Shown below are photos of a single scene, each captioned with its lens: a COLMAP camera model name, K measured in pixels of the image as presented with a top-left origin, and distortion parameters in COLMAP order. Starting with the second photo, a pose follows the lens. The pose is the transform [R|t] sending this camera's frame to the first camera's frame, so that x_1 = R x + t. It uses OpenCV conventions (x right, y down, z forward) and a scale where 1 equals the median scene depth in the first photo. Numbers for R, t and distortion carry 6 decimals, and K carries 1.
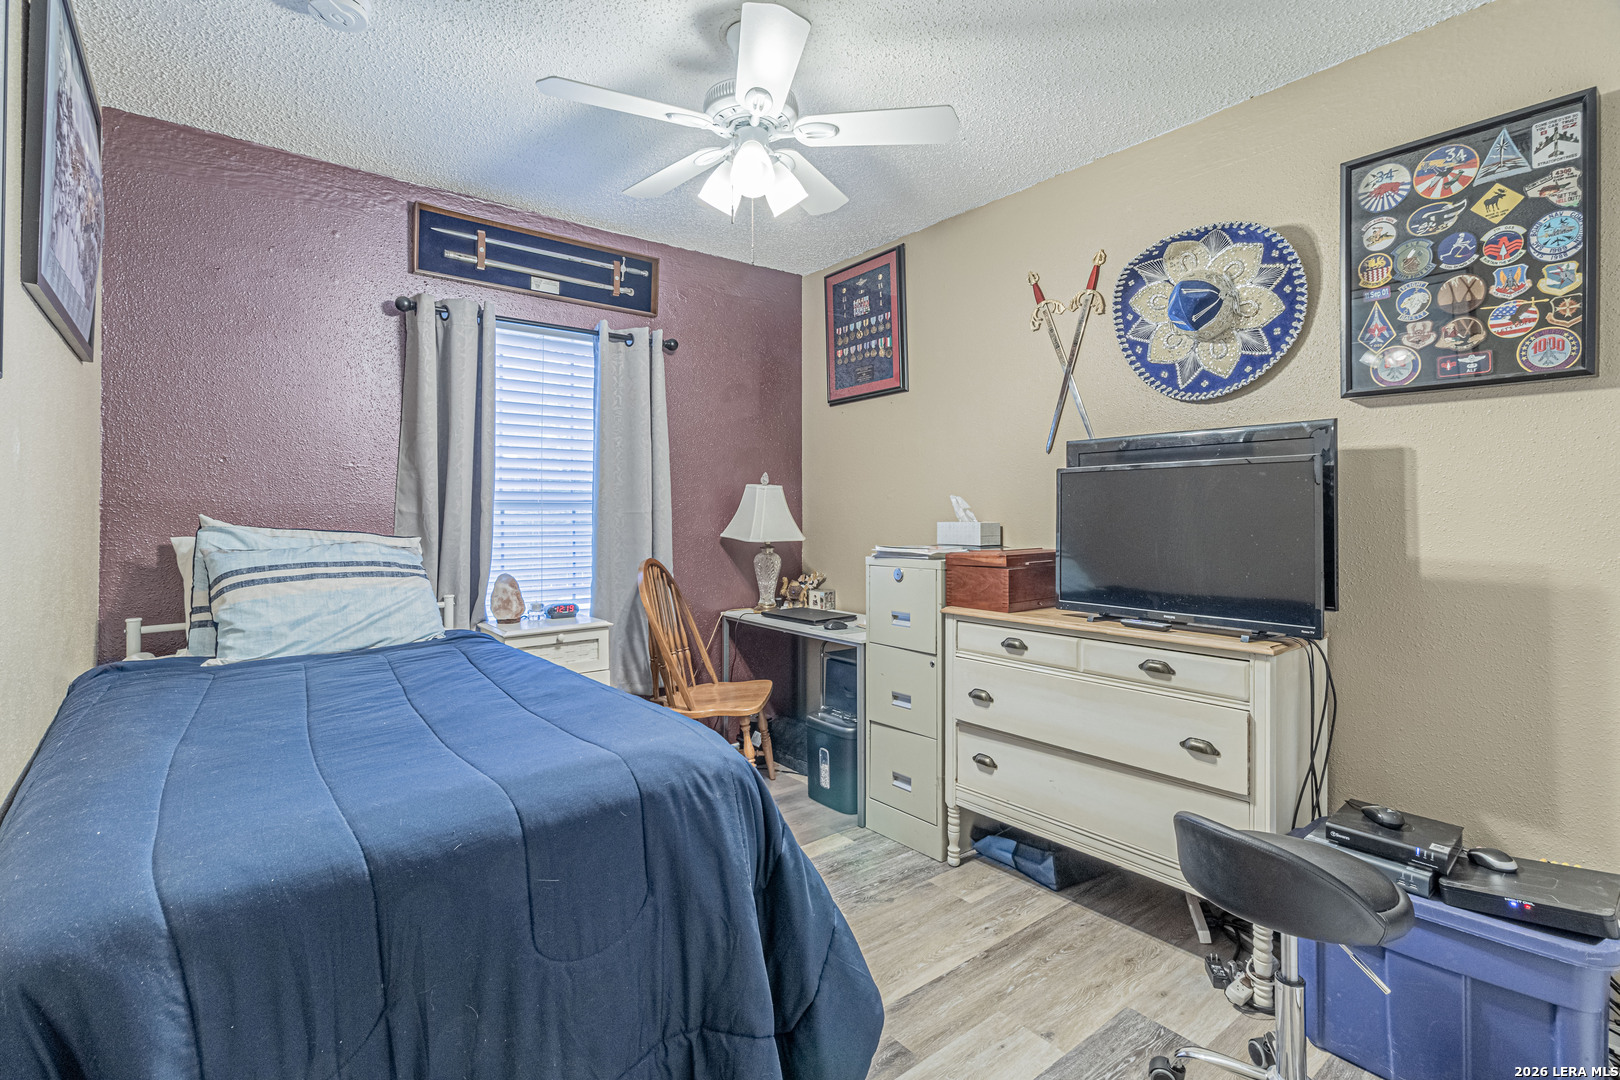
lens RADIAL K [[755.9, 0, 808.1], [0, 755.9, 511.9], [0, 0, 1]] dist [0.006209, 0.000441]
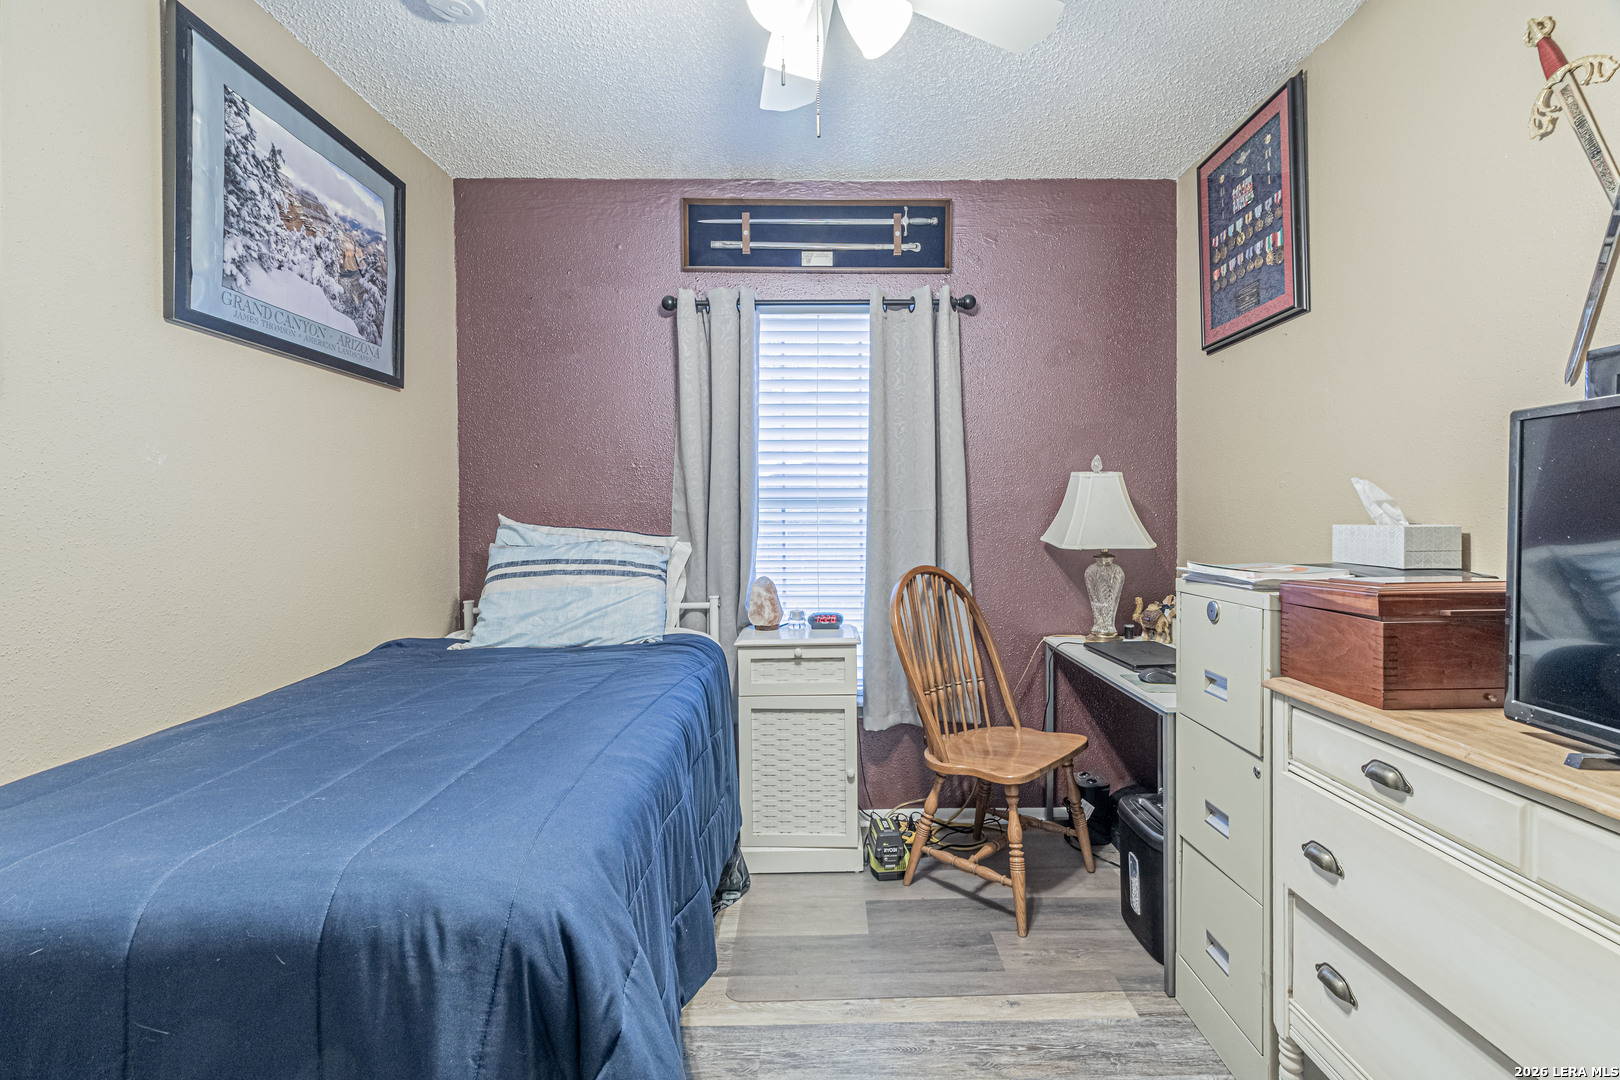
lens RADIAL K [[755.9, 0, 810.6], [0, 755.9, 524.7], [0, 0, 1]] dist [0.006209, 0.000441]
pose [[0.794954, 0.007389, -0.606624, 0.212675], [0.005198, 0.999806, 0.018990, 0.000330], [0.606647, -0.018250, 0.794762, 0.298654]]
